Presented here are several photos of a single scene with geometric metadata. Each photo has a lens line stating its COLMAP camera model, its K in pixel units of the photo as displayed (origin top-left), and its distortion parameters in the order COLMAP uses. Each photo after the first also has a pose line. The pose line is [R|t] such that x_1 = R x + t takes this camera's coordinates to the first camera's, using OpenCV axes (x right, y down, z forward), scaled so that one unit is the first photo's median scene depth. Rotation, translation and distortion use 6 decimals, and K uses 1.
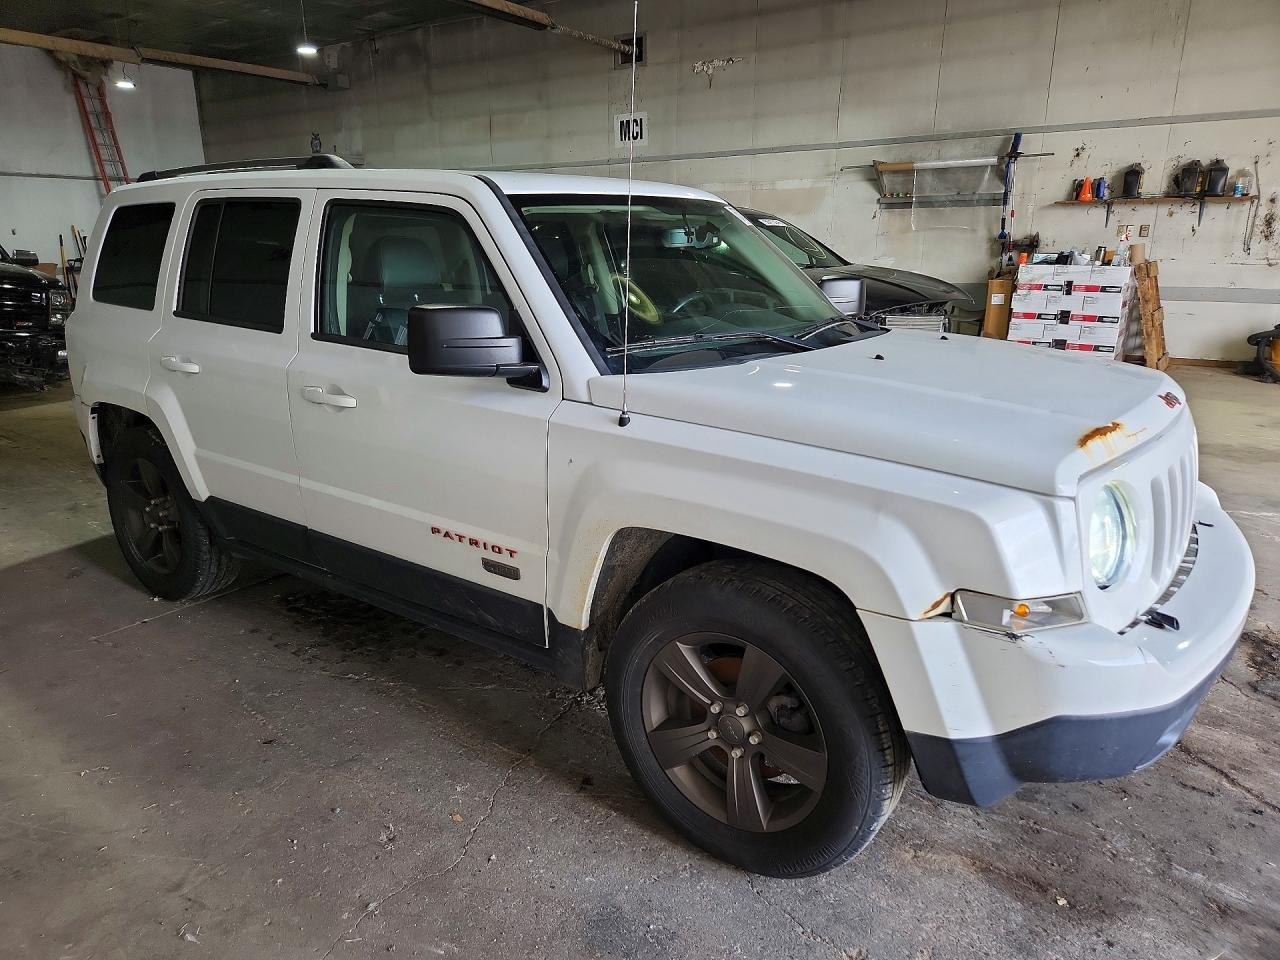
lens RADIAL K [[859.9, 0, 638.9], [0, 859.9, 481.1], [0, 0, 1]] dist [0.050490, -0.028220]
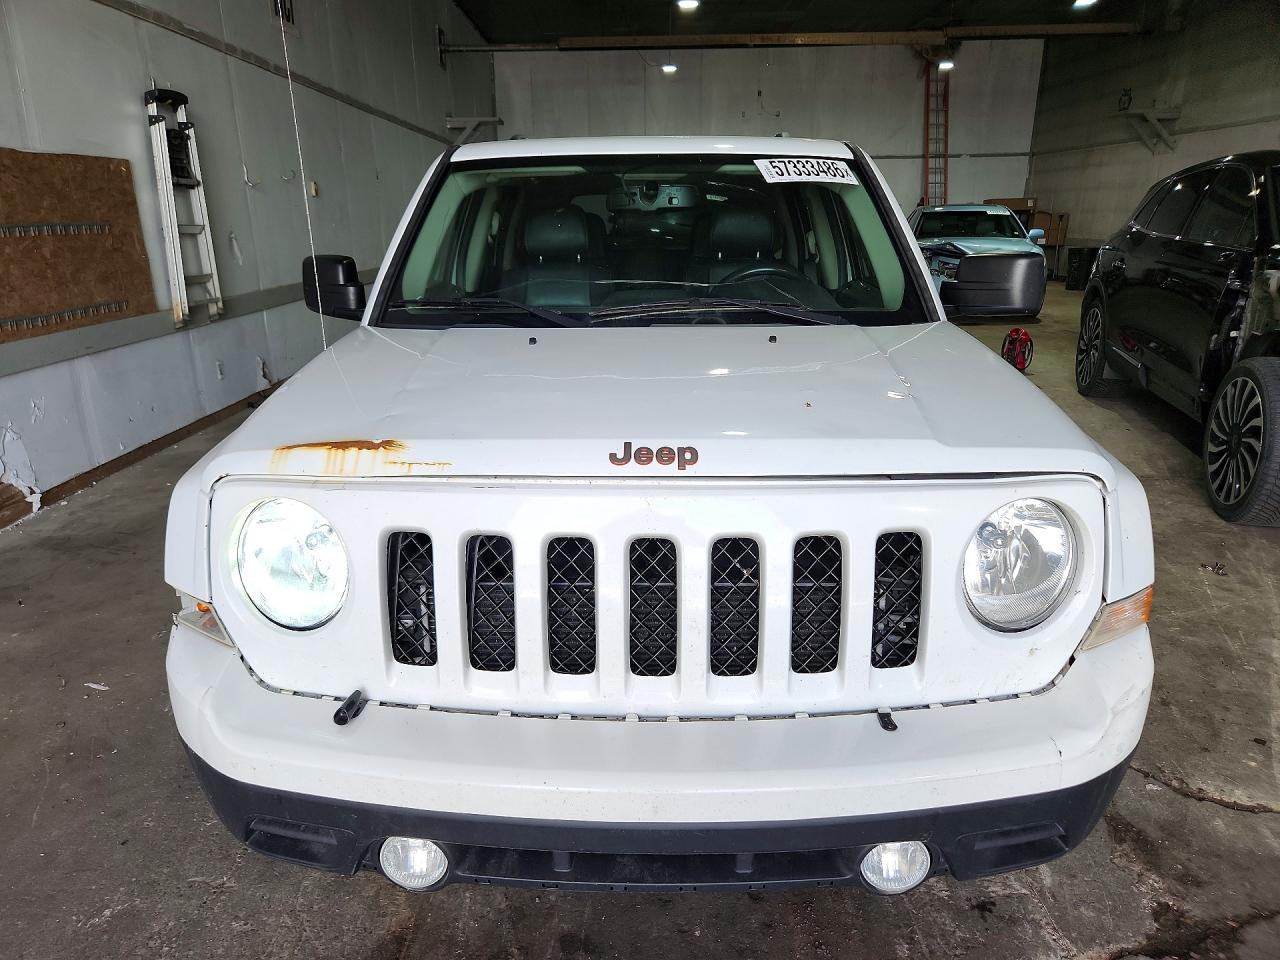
lens RADIAL K [[859.9, 0, 639.7], [0, 859.9, 484.3], [0, 0, 1]] dist [0.050490, -0.028220]
pose [[0.593586, 0.233487, -0.770155, 0.128892], [-0.206890, 0.969097, 0.134342, -0.018015], [0.777722, 0.079594, 0.623549, 0.072170]]
